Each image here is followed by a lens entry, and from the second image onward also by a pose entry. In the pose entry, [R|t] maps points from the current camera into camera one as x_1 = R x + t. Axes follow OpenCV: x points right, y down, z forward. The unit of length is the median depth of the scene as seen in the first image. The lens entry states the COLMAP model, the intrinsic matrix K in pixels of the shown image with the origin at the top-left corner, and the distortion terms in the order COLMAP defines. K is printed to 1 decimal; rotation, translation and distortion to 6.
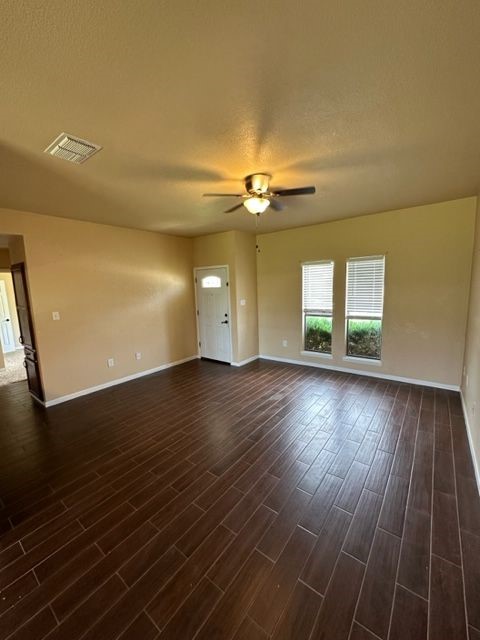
lens RADIAL K [[257.3, 0, 239.9], [0, 257.3, 320.1], [0, 0, 1]] dist [-0.003124, 0.000577]
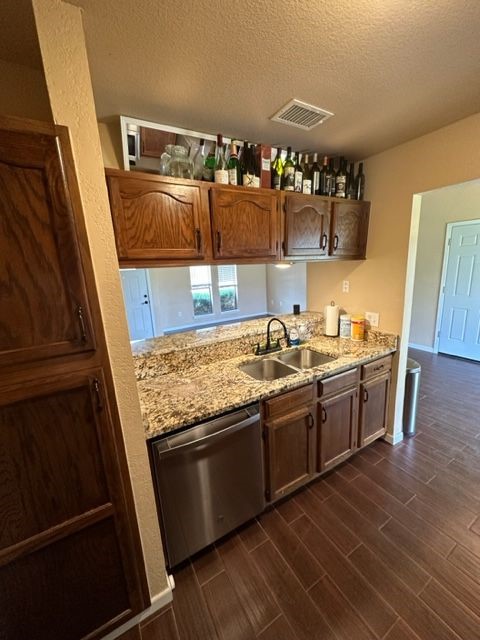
lens RADIAL K [[257.3, 0, 241.5], [0, 257.3, 320.2], [0, 0, 1]] dist [-0.003124, 0.000577]
pose [[0.379296, -0.183205, 0.906957, -0.936385], [0.158656, 0.978562, 0.131319, 0.001201], [-0.911572, 0.094085, 0.400231, 0.267804]]
